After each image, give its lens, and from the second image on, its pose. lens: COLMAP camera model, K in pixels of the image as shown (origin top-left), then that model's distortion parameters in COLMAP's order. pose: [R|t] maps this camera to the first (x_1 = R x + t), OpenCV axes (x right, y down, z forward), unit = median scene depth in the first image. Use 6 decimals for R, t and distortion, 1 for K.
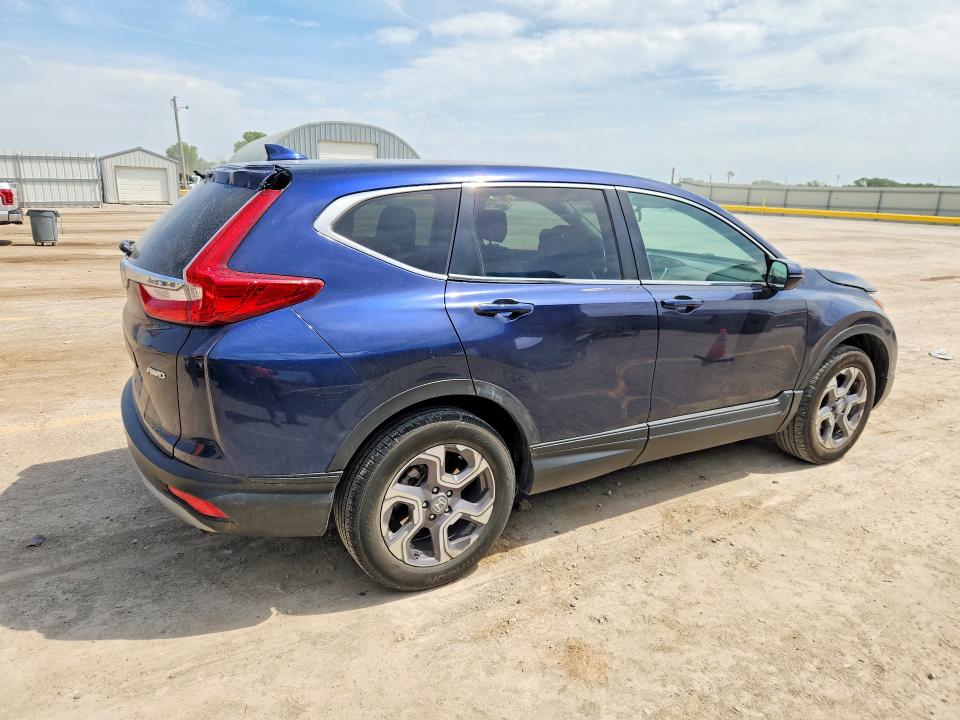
lens RADIAL K [[641.8, 0, 480.0], [0, 641.8, 360.0], [0, 0, 1]] dist [0.068112, -0.060169]
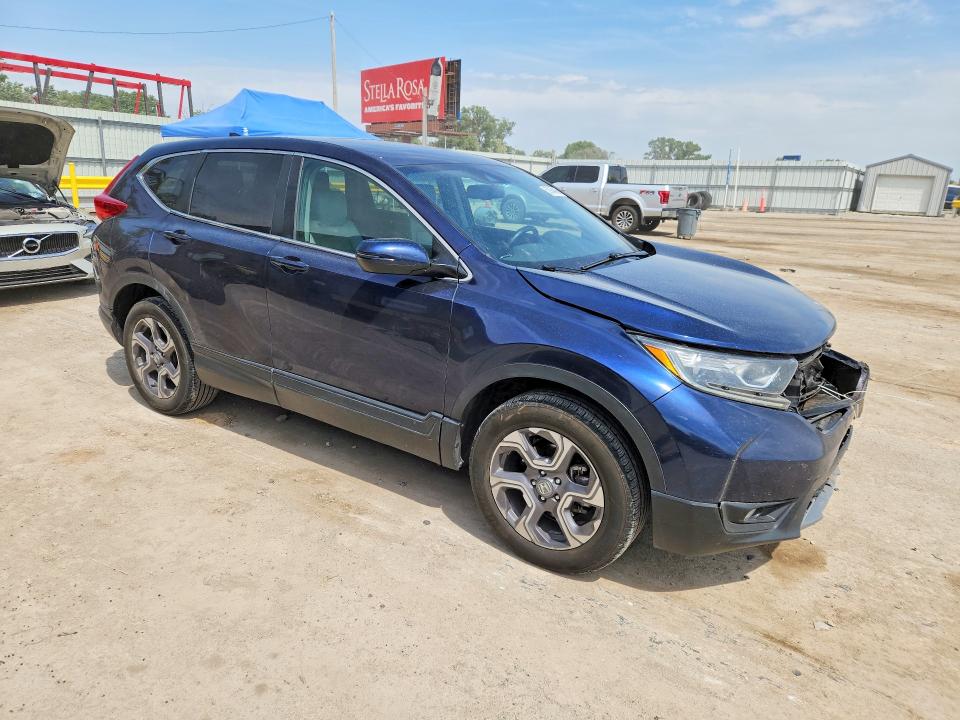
lens RADIAL K [[642.7, 0, 494.0], [0, 642.7, 363.1], [0, 0, 1]] dist [0.070262, -0.059226]
pose [[0.428064, 0.245529, -0.869757, 0.672591], [-0.258177, 0.955505, 0.142670, -0.080377], [0.866087, 0.163479, 0.472407, 0.388959]]
